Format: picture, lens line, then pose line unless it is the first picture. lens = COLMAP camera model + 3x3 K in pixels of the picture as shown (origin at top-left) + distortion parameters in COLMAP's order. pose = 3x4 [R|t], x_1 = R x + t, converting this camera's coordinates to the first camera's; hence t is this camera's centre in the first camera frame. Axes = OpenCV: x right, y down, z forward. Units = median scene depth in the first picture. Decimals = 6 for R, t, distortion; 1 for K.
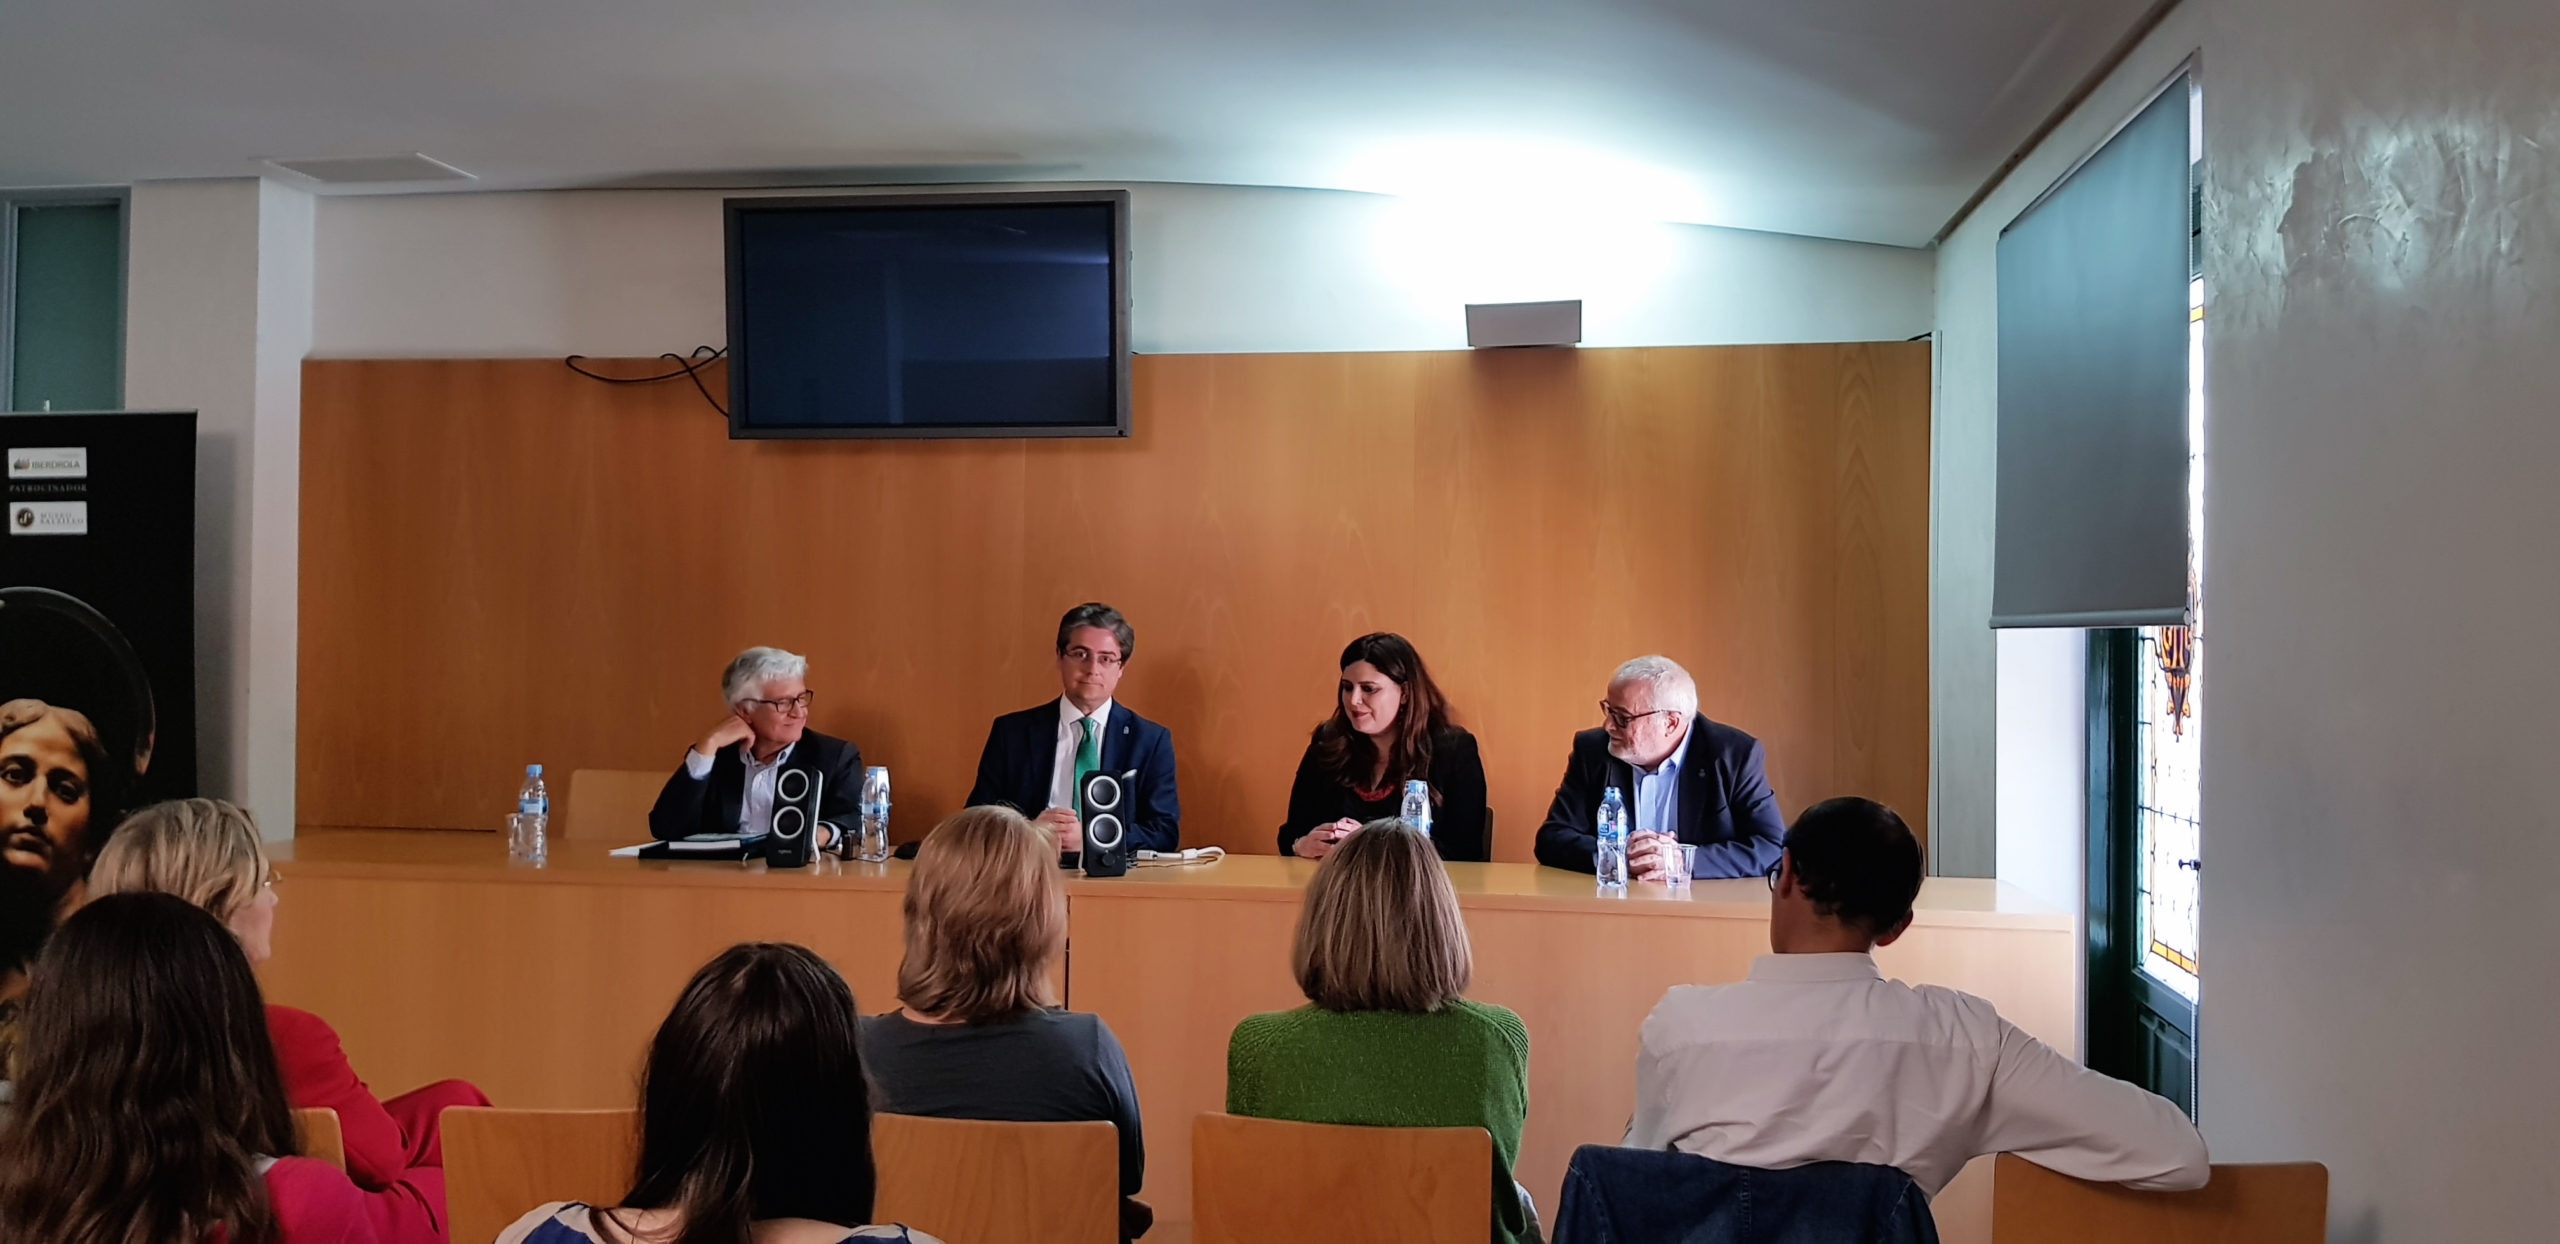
lens RADIAL K [[1980.9, 0, 1280.0], [0, 1980.9, 622.0], [0, 0, 1]] dist [0.055436, -0.107110]
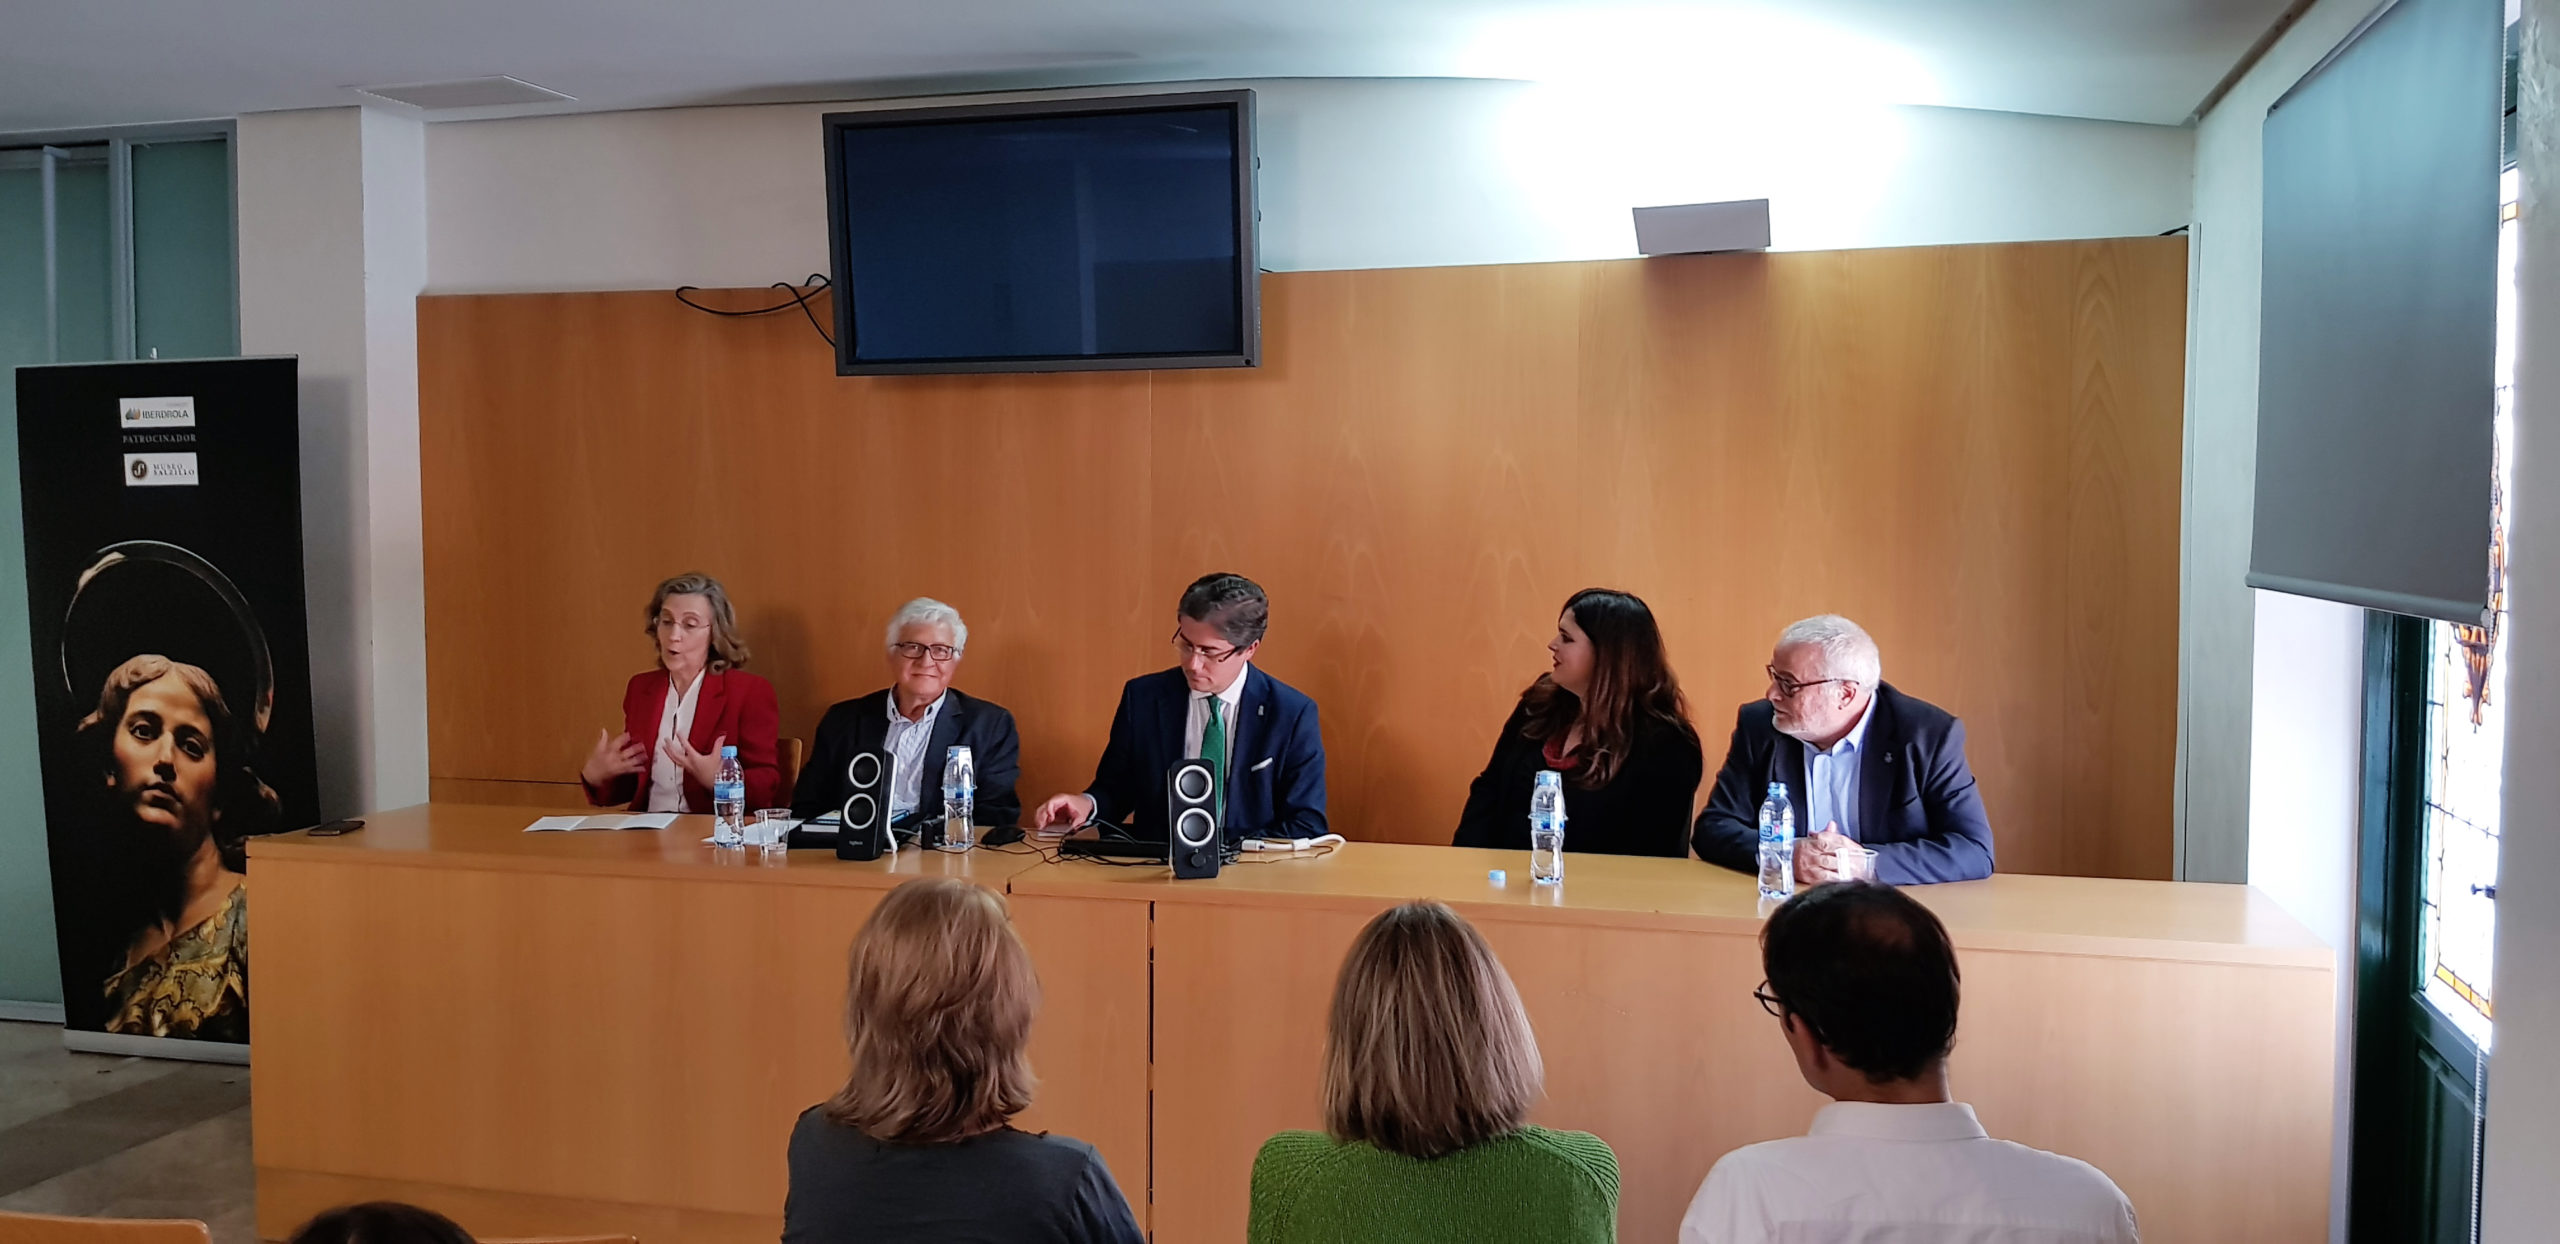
lens RADIAL K [[1978.1, 0, 1296.5], [0, 1978.1, 635.6], [0, 0, 1]] dist [0.055608, -0.105207]
pose [[0.992992, -0.002346, -0.118162, 0.047986], [0.010069, 0.997847, 0.064808, -0.029121], [0.117755, -0.065543, 0.990877, 0.098058]]
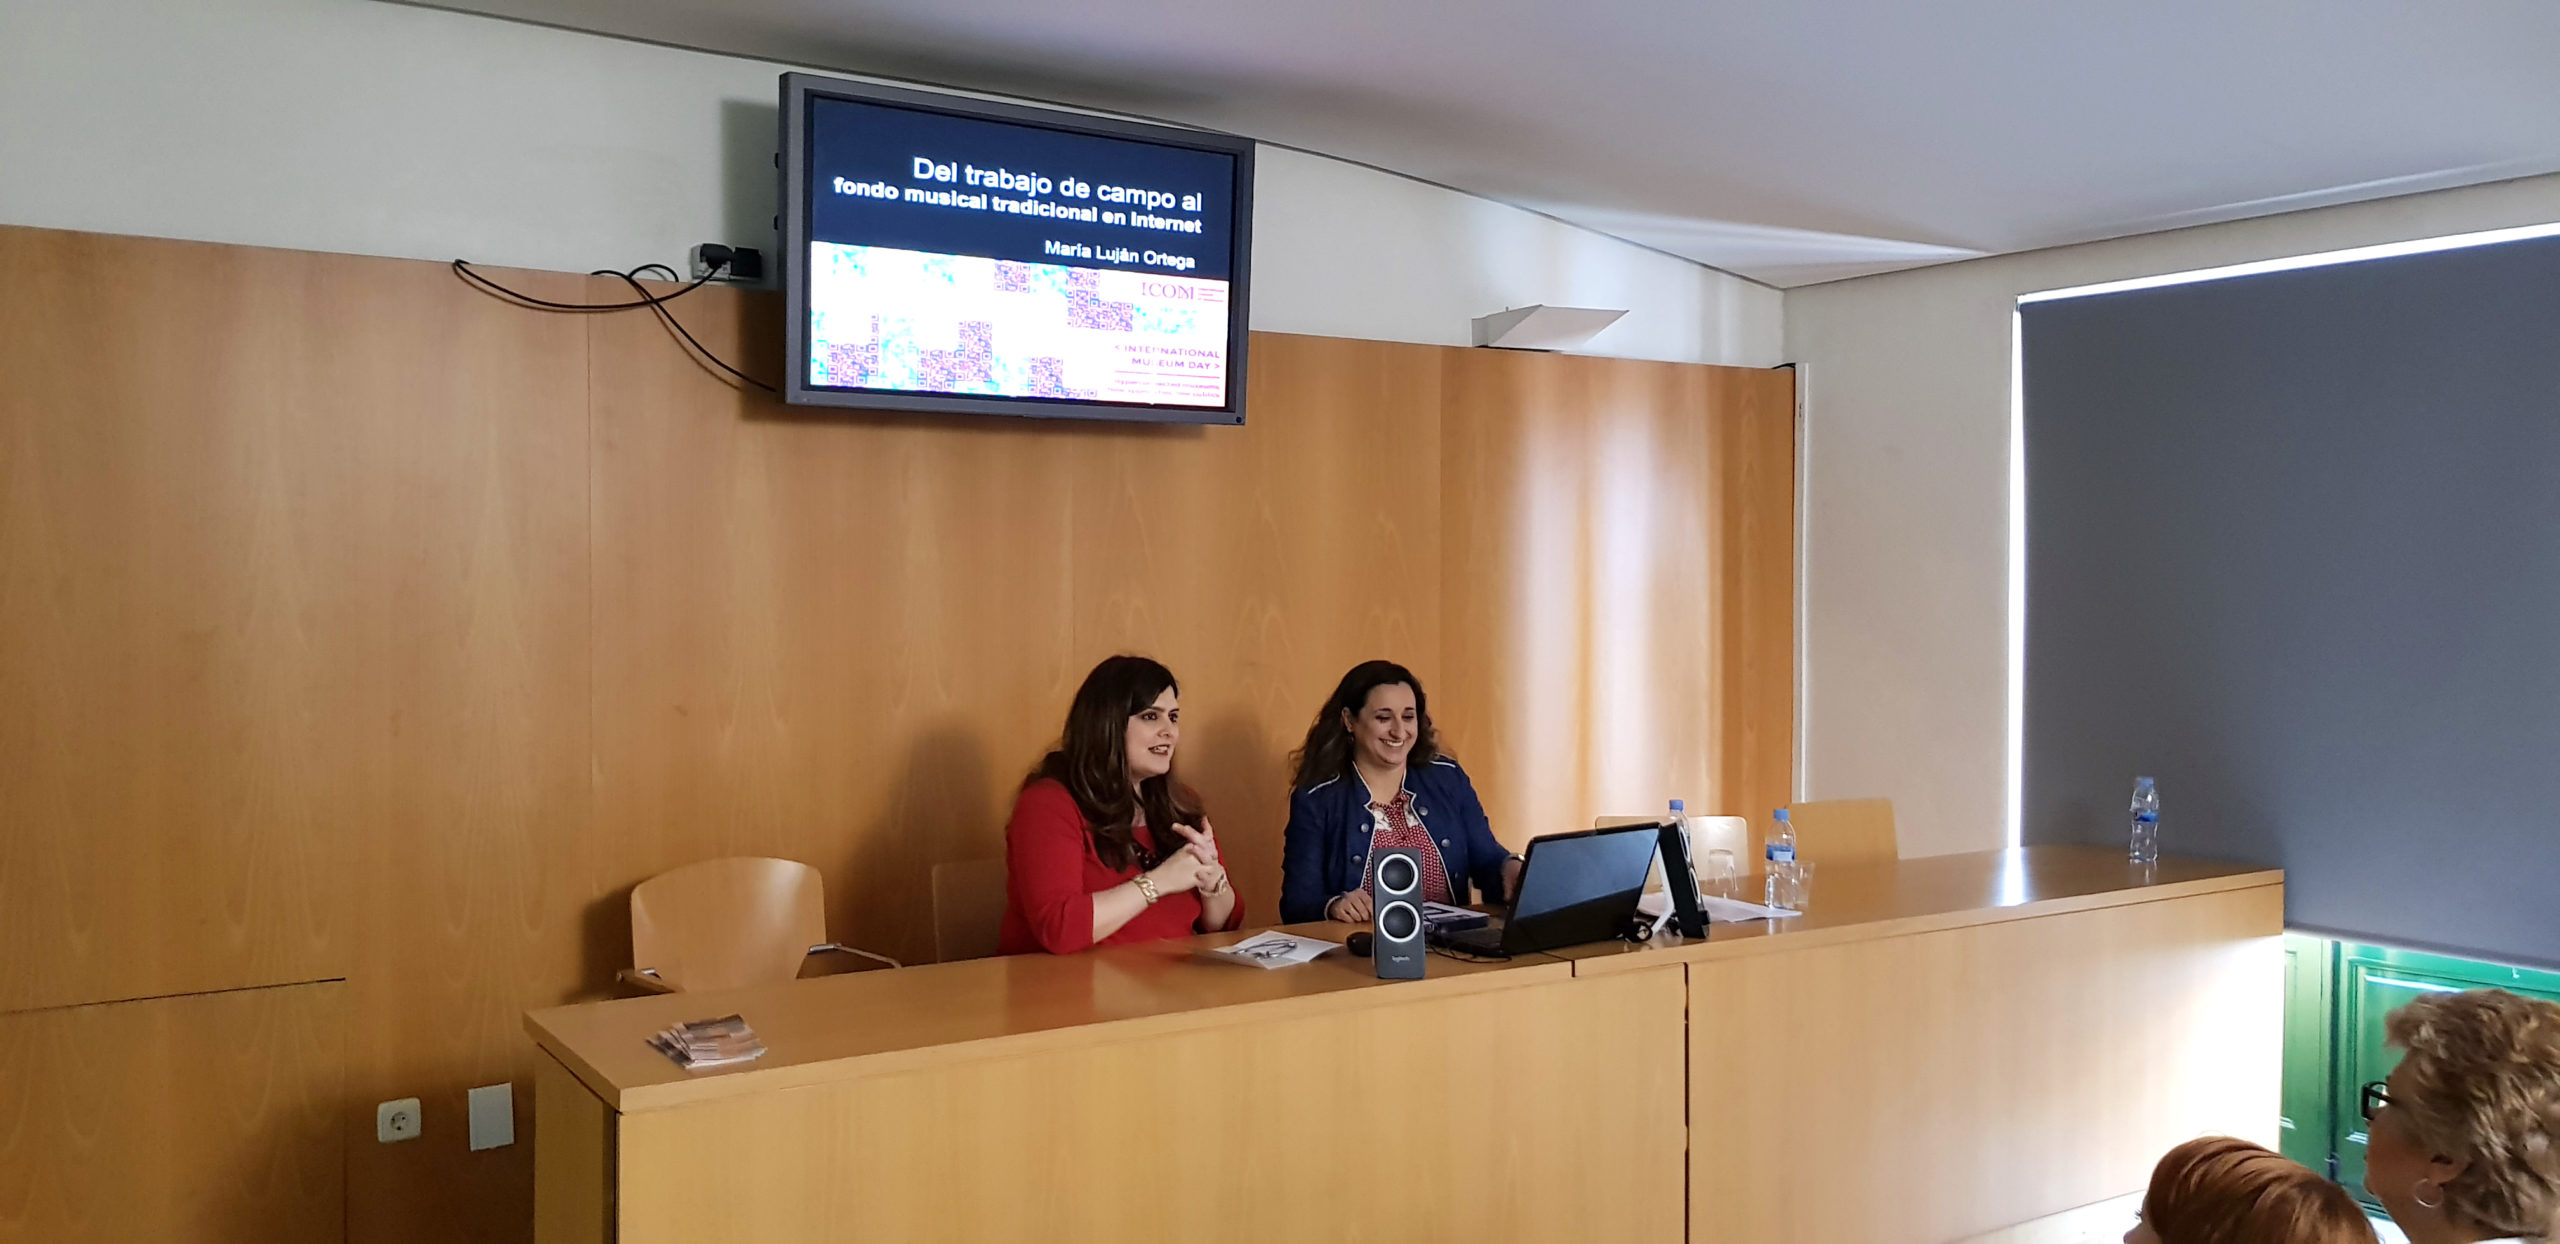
lens RADIAL K [[1978.1, 0, 1296.5], [0, 1978.1, 635.6], [0, 0, 1]] dist [0.055608, -0.105207]
pose [[0.745151, -0.030769, 0.666186, -0.649373], [-0.001017, 0.998882, 0.047272, -0.042828], [-0.666895, -0.035902, 0.744286, 0.340433]]
